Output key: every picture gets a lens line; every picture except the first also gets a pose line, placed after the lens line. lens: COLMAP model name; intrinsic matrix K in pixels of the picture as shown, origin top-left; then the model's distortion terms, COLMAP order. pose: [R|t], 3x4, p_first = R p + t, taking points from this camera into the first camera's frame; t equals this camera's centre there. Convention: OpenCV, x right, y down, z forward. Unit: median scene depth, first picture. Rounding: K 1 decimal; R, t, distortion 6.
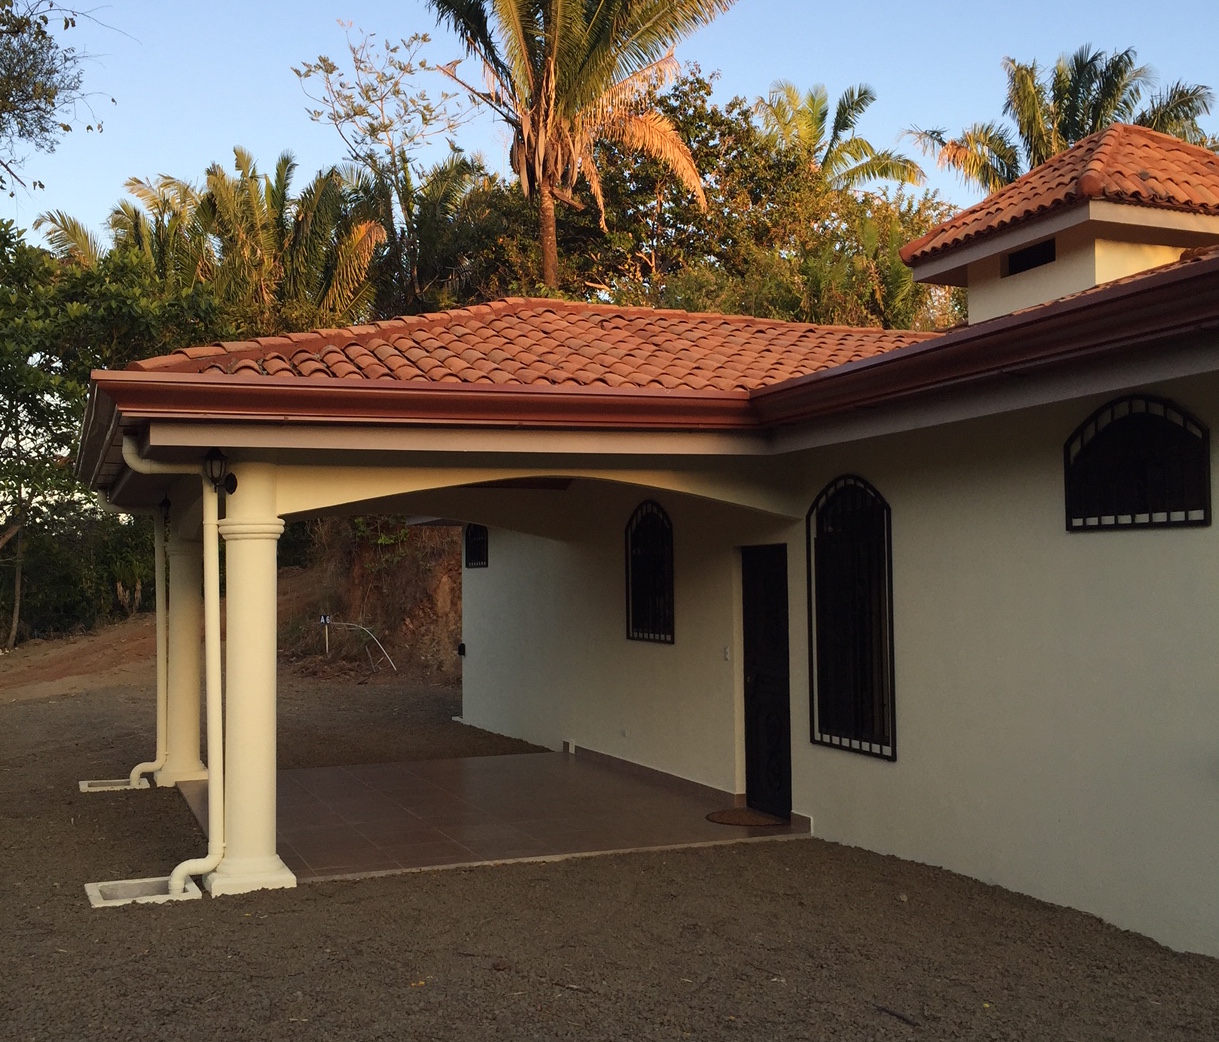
lens RADIAL K [[1395.9, 0, 609.5], [0, 1395.9, 521.0], [0, 0, 1]] dist [0.093996, -0.146074]
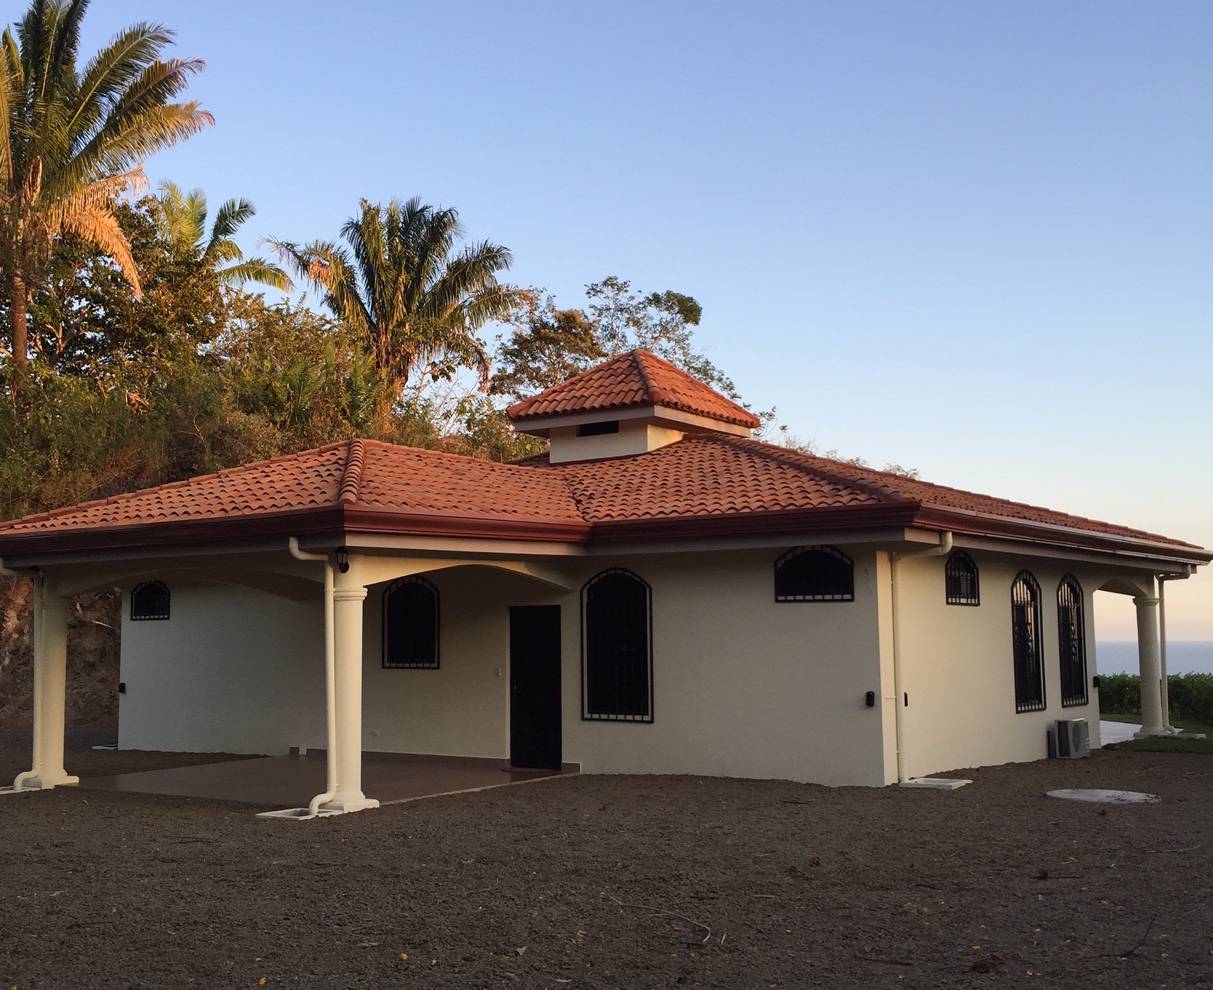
lens RADIAL K [[1413.9, 0, 606.5], [0, 1413.9, 495.0], [0, 0, 1]] dist [0.051055, 0.033419]
pose [[0.838741, 0.052190, 0.542024, -0.204760], [-0.020844, 0.997744, -0.063816, -0.002408], [-0.544132, 0.042227, 0.837936, -0.129286]]
